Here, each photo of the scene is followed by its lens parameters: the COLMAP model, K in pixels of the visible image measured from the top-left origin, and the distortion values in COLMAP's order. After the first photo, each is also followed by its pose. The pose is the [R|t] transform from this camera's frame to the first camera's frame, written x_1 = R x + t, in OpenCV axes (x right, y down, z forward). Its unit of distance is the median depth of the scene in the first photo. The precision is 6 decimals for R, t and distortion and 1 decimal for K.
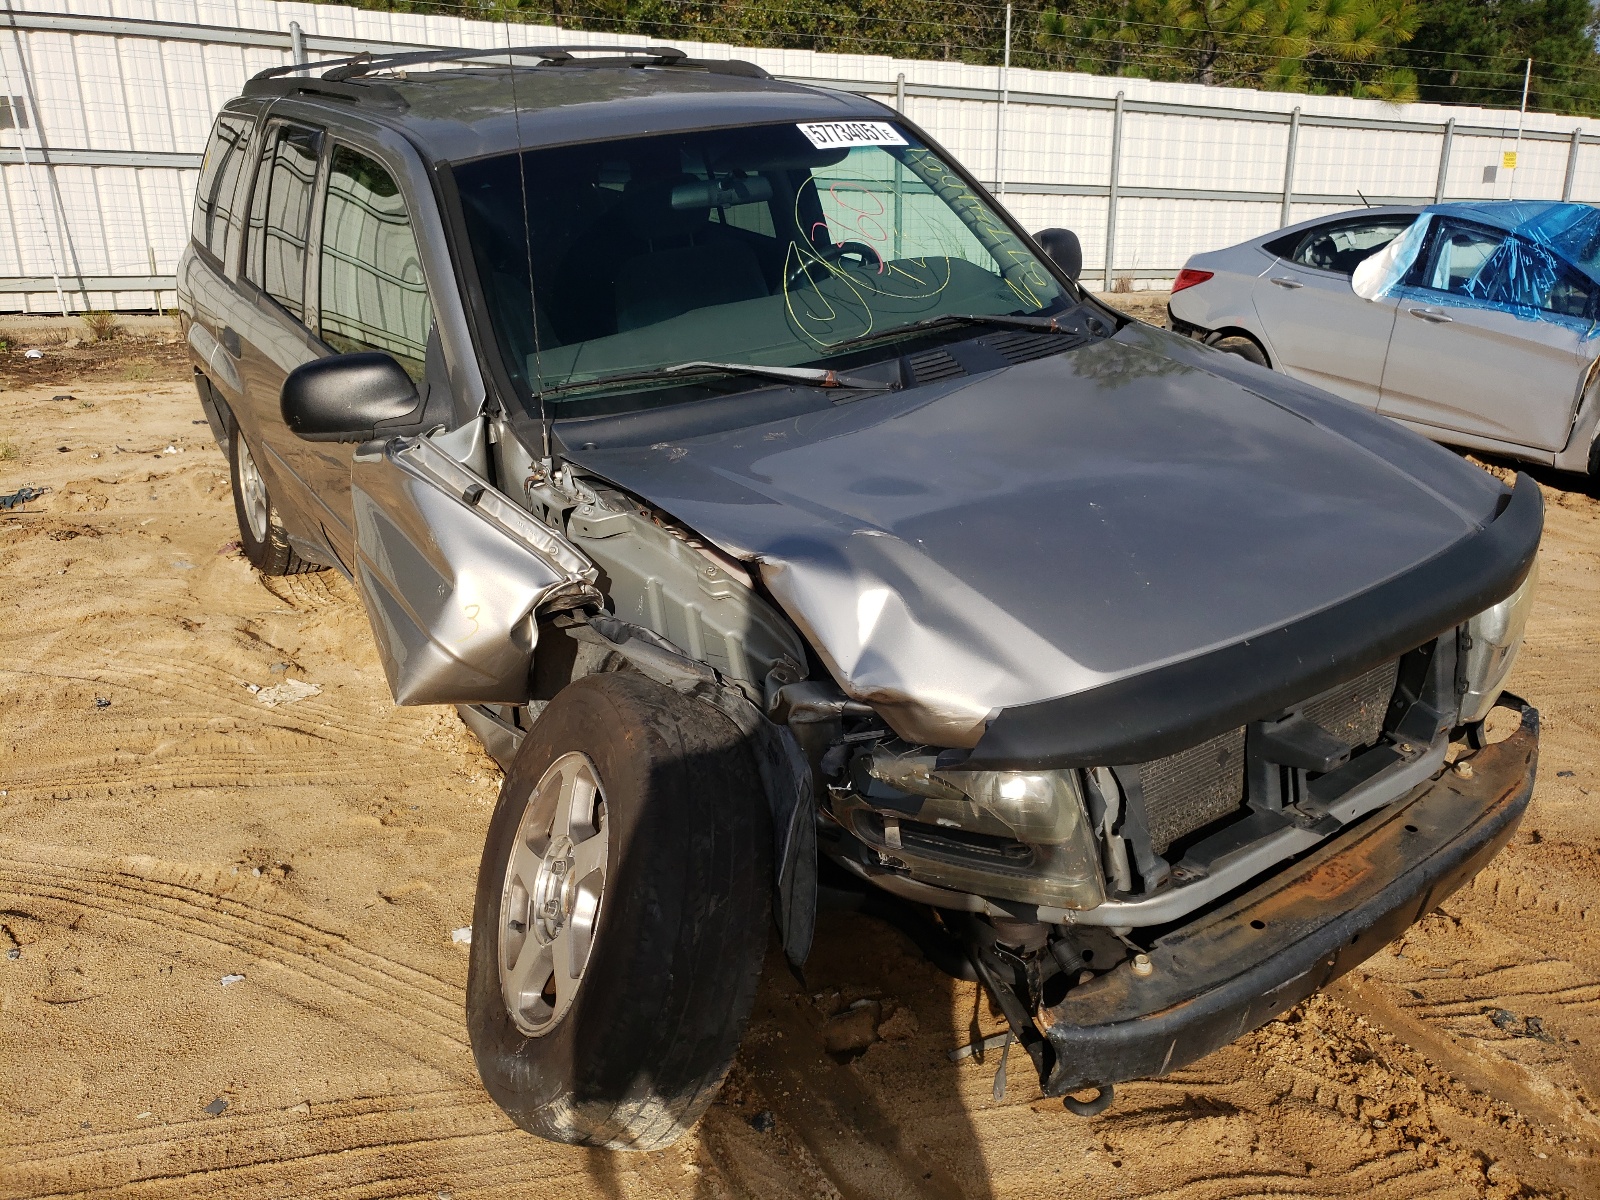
lens RADIAL K [[1220.0, 0, 789.8], [0, 1220.0, 595.5], [0, 0, 1]] dist [0.028055, -0.027877]
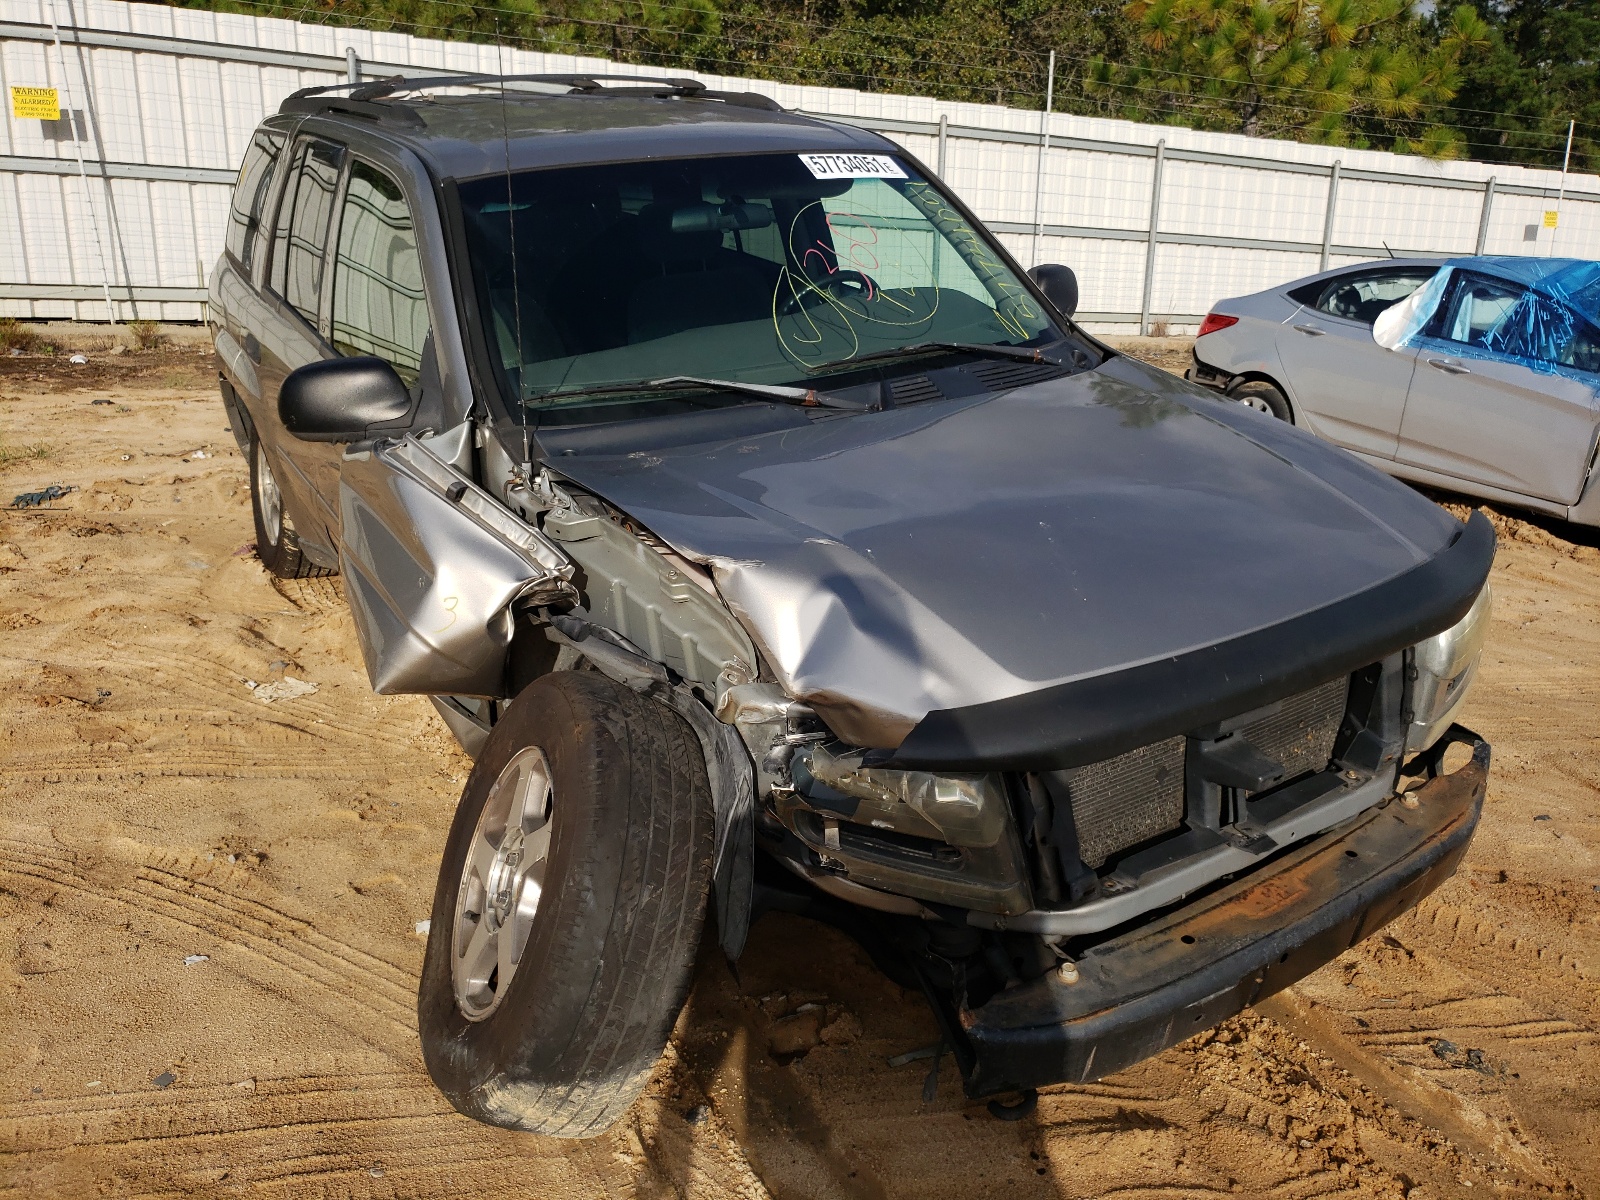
lens RADIAL K [[1220.0, 0, 807.4], [0, 1220.0, 585.9], [0, 0, 1]] dist [0.028055, -0.027877]
pose [[0.999238, 0.036400, -0.014088, 0.051780], [-0.036856, 0.998756, -0.033584, 0.015698], [0.012848, 0.034078, 0.999337, -0.023396]]
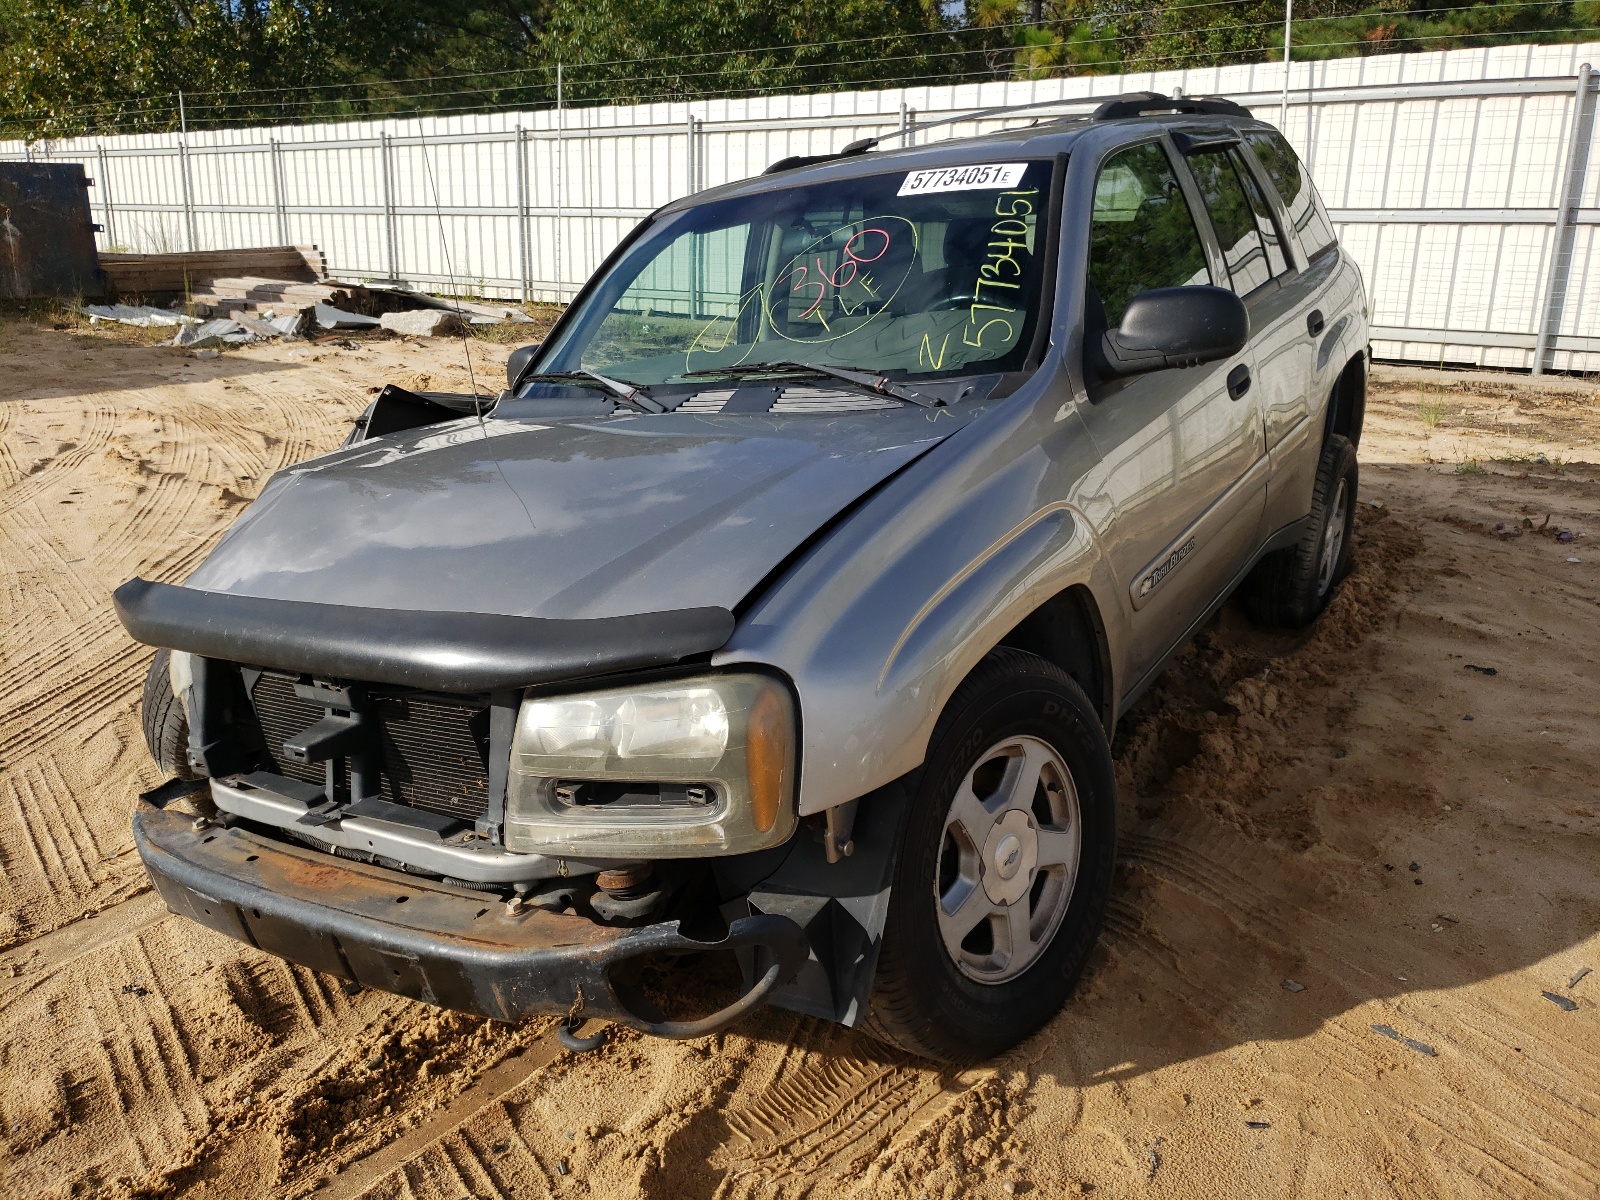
lens RADIAL K [[1220.0, 0, 797.3], [0, 1220.0, 603.8], [0, 0, 1]] dist [0.028055, -0.027877]
pose [[0.474189, 0.236770, -0.847989, 8.459851], [-0.269942, 0.955871, 0.115942, -0.926038], [0.838019, 0.173930, 0.517178, 3.710017]]
